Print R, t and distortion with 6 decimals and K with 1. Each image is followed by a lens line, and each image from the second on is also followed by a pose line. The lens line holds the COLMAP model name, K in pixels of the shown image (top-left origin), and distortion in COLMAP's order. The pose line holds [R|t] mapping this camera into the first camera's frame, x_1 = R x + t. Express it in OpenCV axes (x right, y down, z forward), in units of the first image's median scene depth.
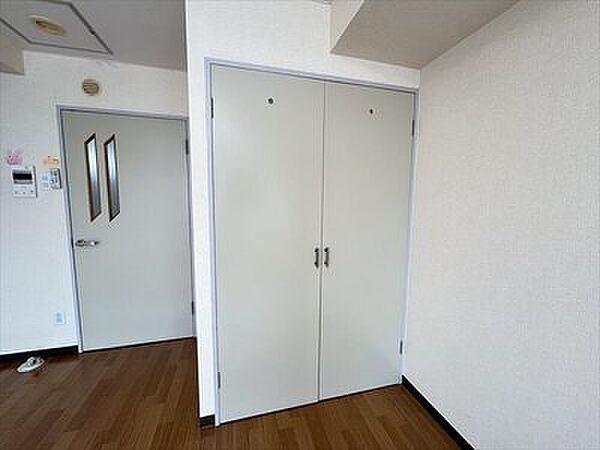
lens RADIAL K [[241.5, 0, 300.0], [0, 241.5, 225.0], [0, 0, 1]] dist [0.000172, 0.000046]
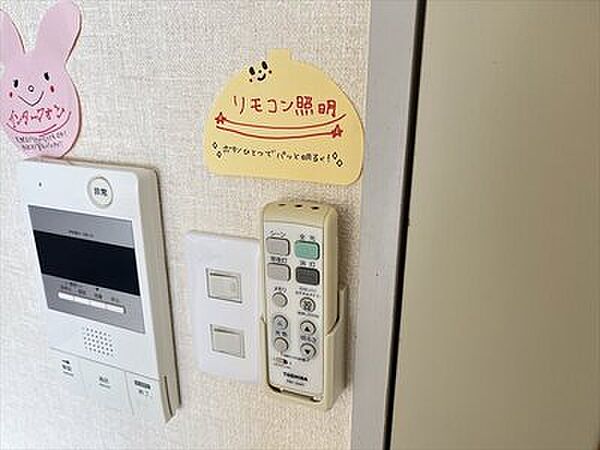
lens RADIAL K [[463.9, 0, 300.0], [0, 463.9, 225.0], [0, 0, 1]] dist [0.031497, -0.083999]
pose [[0.782557, 0.183530, -0.594913, -0.935978], [-0.060130, 0.973376, 0.221189, -0.267554], [0.619669, -0.137320, 0.772757, 0.888350]]
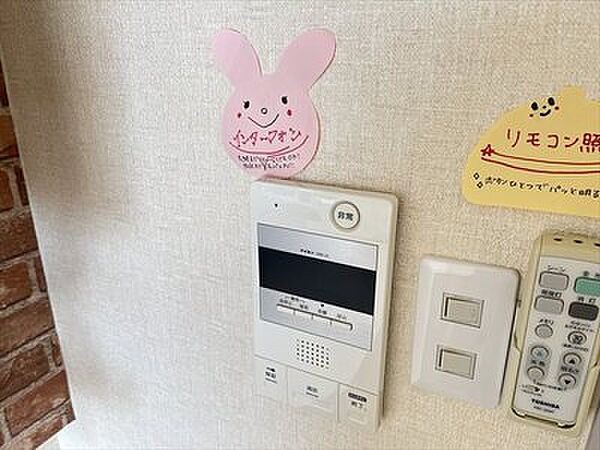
lens RADIAL K [[463.9, 0, 300.0], [0, 463.9, 225.0], [0, 0, 1]] dist [0.031497, -0.083999]
pose [[0.732417, 0.222073, -0.643622, -1.004146], [-0.065516, 0.963913, 0.258031, -0.279927], [0.677697, -0.146819, 0.720535, 0.829546]]
